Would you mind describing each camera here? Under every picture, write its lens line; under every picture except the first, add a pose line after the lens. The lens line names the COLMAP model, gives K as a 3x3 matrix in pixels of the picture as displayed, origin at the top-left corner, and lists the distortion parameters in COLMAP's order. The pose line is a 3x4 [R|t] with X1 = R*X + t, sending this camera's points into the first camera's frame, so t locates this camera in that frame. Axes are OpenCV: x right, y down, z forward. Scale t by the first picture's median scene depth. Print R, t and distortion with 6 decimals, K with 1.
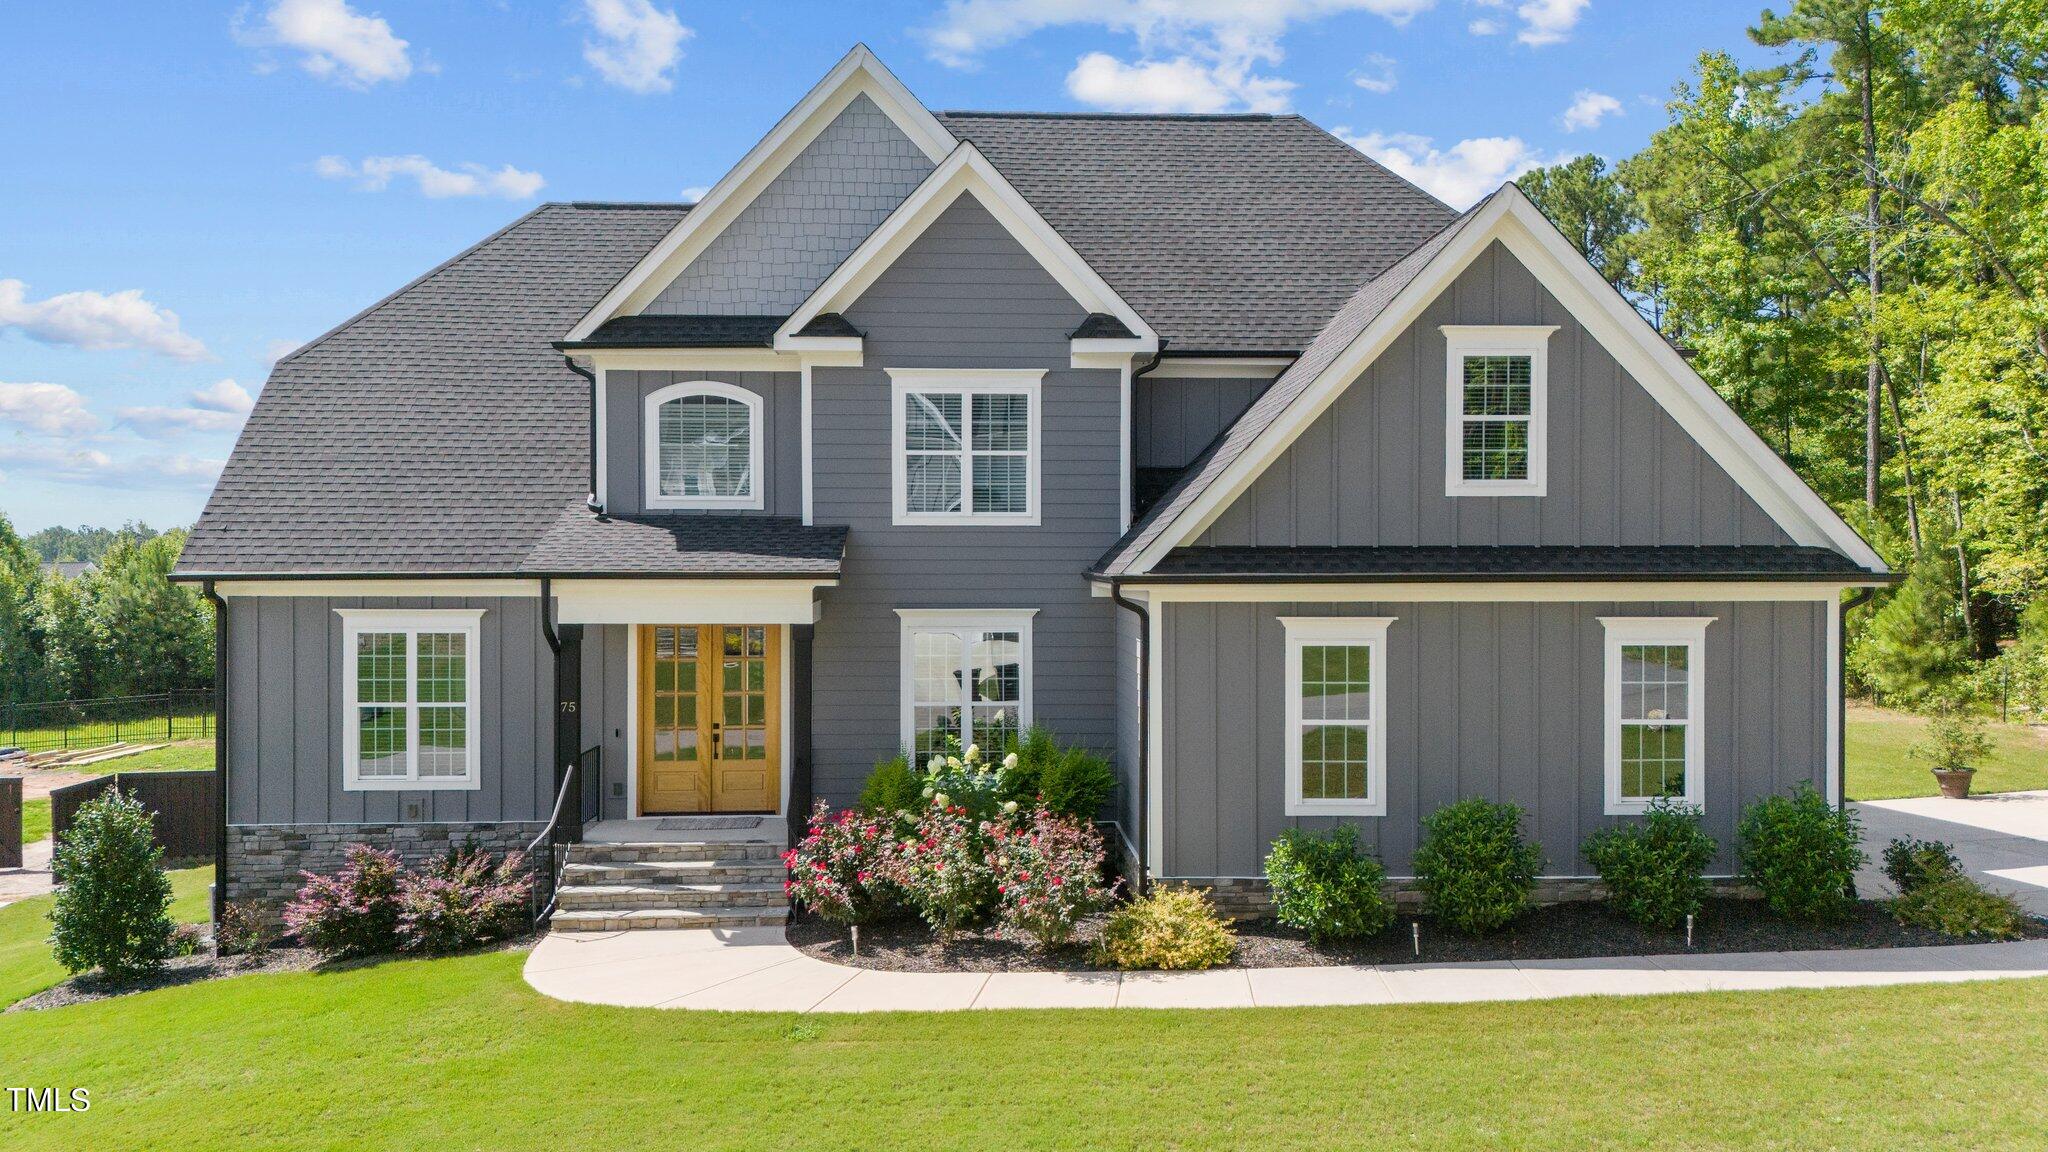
lens RADIAL K [[1530.9, 0, 1035.0], [0, 1530.9, 565.3], [0, 0, 1]] dist [0.031612, -0.003329]
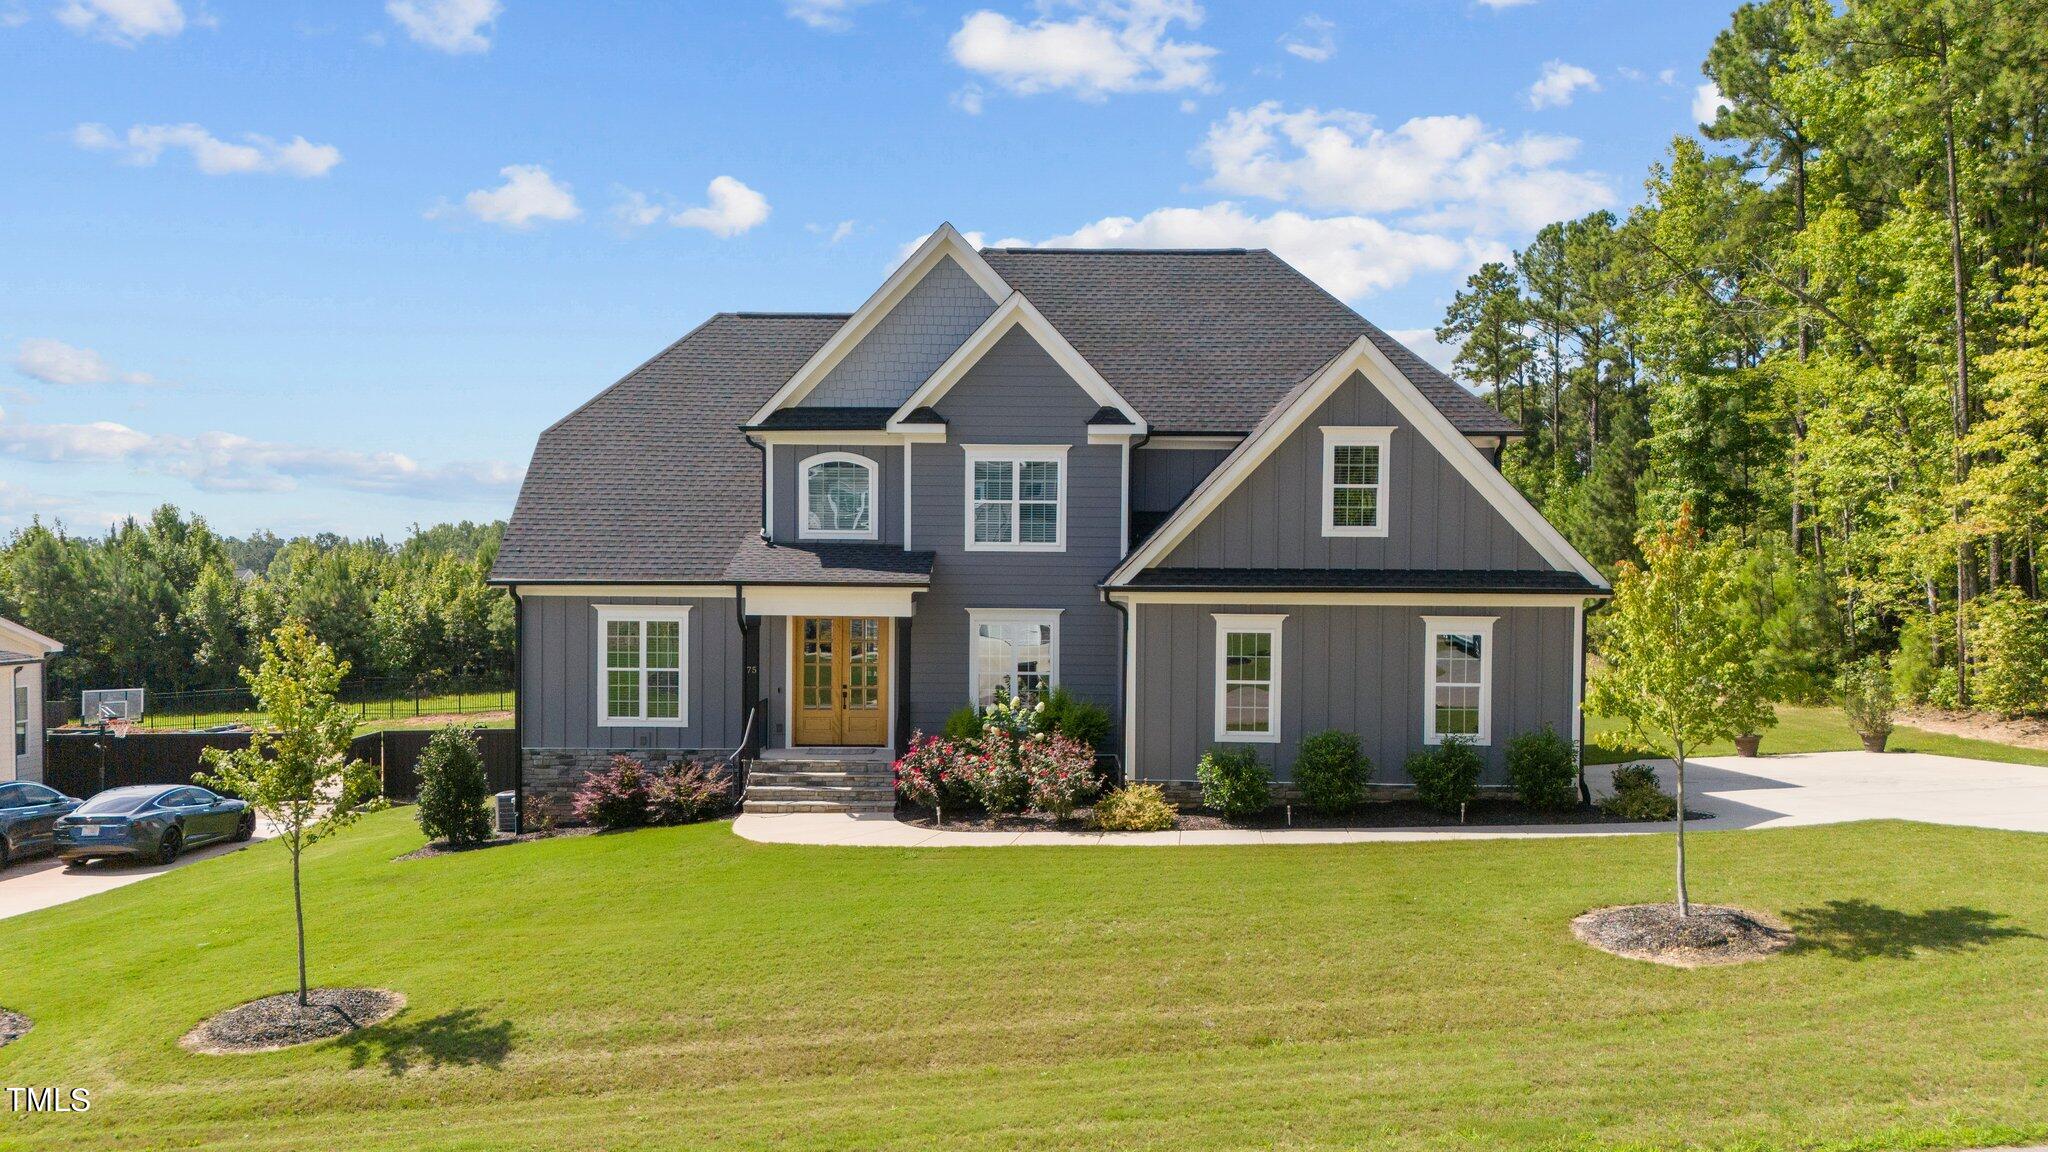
lens RADIAL K [[1522.8, 0, 1024.0], [0, 1522.8, 576.0], [0, 0, 1]] dist [0.037633, 0.000435]
pose [[0.998333, 0.008286, -0.057125, 0.051553], [-0.008394, 0.999963, -0.001652, -0.000380], [0.057109, 0.002129, 0.998366, -0.499496]]
